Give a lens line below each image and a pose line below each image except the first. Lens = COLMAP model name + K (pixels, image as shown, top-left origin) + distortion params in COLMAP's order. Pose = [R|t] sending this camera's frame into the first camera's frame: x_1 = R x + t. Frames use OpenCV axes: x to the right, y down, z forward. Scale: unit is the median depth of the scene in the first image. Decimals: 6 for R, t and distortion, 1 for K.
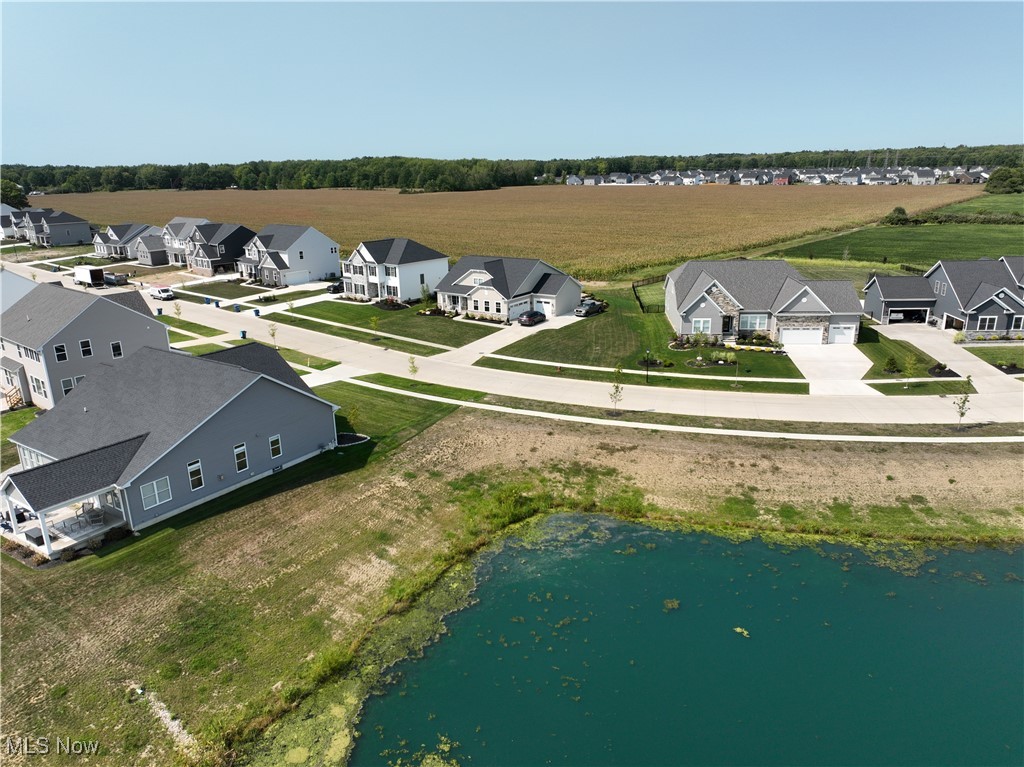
lens RADIAL K [[716.9, 0, 510.5], [0, 716.9, 391.5], [0, 0, 1]] dist [0.004530, 0.011483]
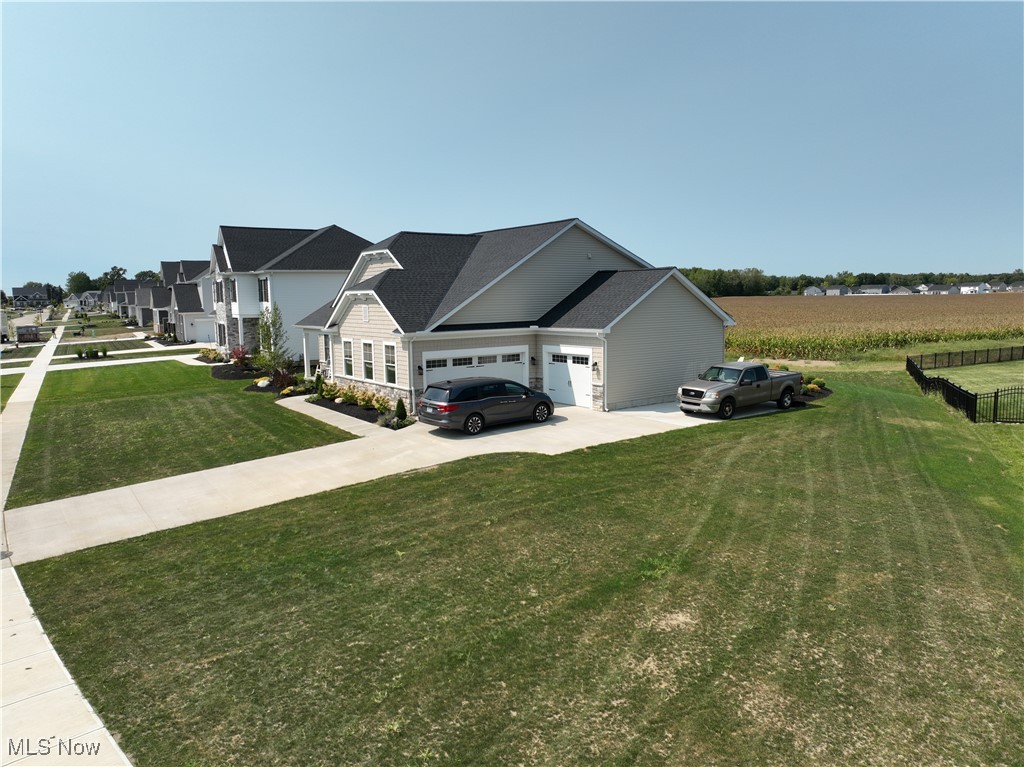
lens RADIAL K [[716.9, 0, 513.8], [0, 716.9, 385.8], [0, 0, 1]] dist [0.004530, 0.011483]
pose [[0.950562, 0.044920, -0.307269, 0.021052], [-0.098281, 0.982137, -0.160462, -0.012587], [0.294572, 0.182728, 0.937997, 0.137863]]
